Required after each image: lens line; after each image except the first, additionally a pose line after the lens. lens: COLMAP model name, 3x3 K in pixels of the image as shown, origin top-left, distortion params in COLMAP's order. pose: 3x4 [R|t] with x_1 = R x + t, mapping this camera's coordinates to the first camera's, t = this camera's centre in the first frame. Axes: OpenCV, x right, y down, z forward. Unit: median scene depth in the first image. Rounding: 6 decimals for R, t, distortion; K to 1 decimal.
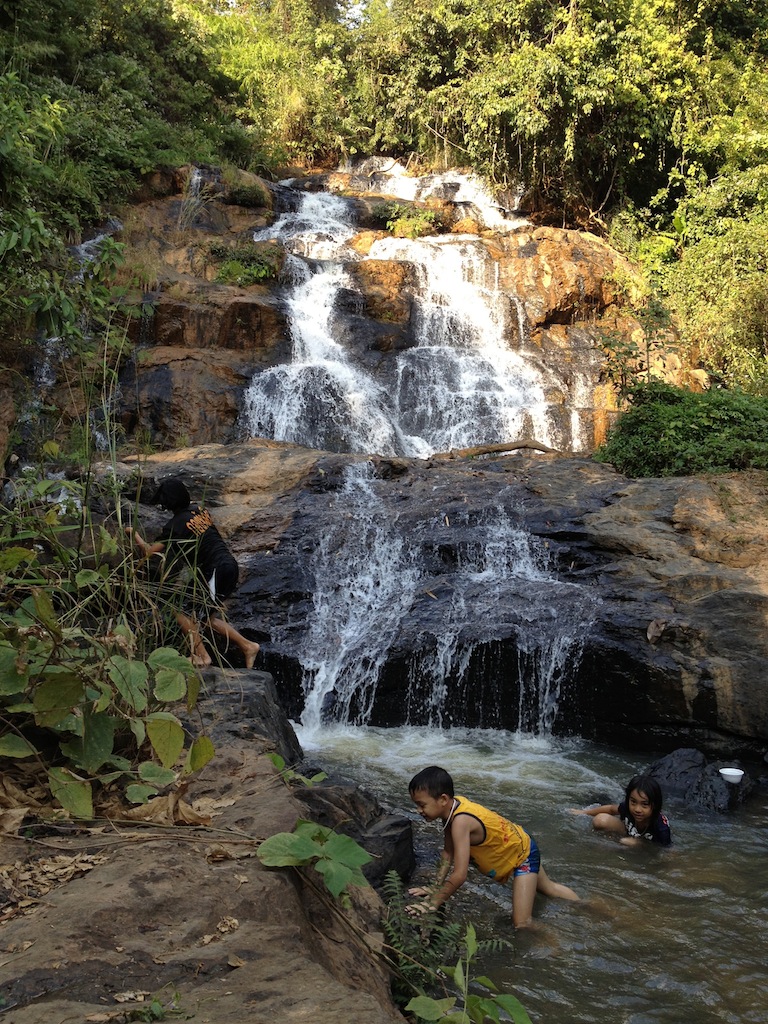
lens RADIAL K [[973.2, 0, 370.7], [0, 973.2, 495.2], [0, 0, 1]] dist [0.027823, 0.000000]
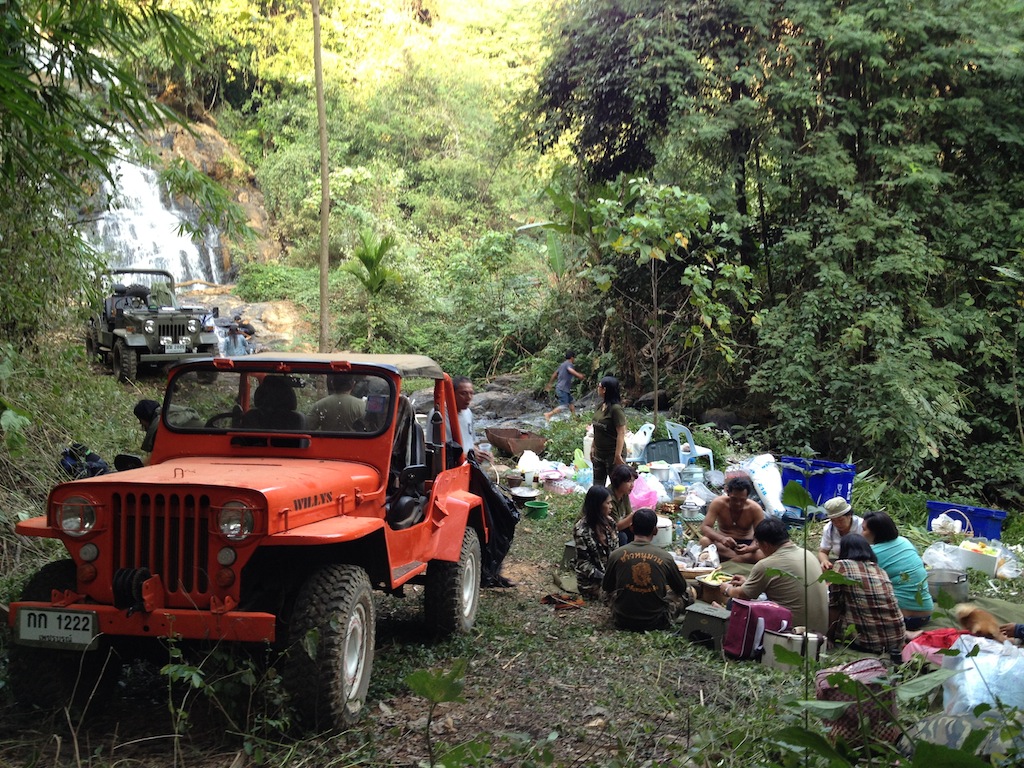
lens RADIAL K [[973.2, 0, 506.4], [0, 973.2, 408.3], [0, 0, 1]] dist [0.027823, 0.000000]
pose [[0.866204, -0.113384, 0.486656, -0.181201], [0.042594, 0.987125, 0.154173, -0.044667], [-0.497871, -0.112817, 0.859882, -0.676445]]
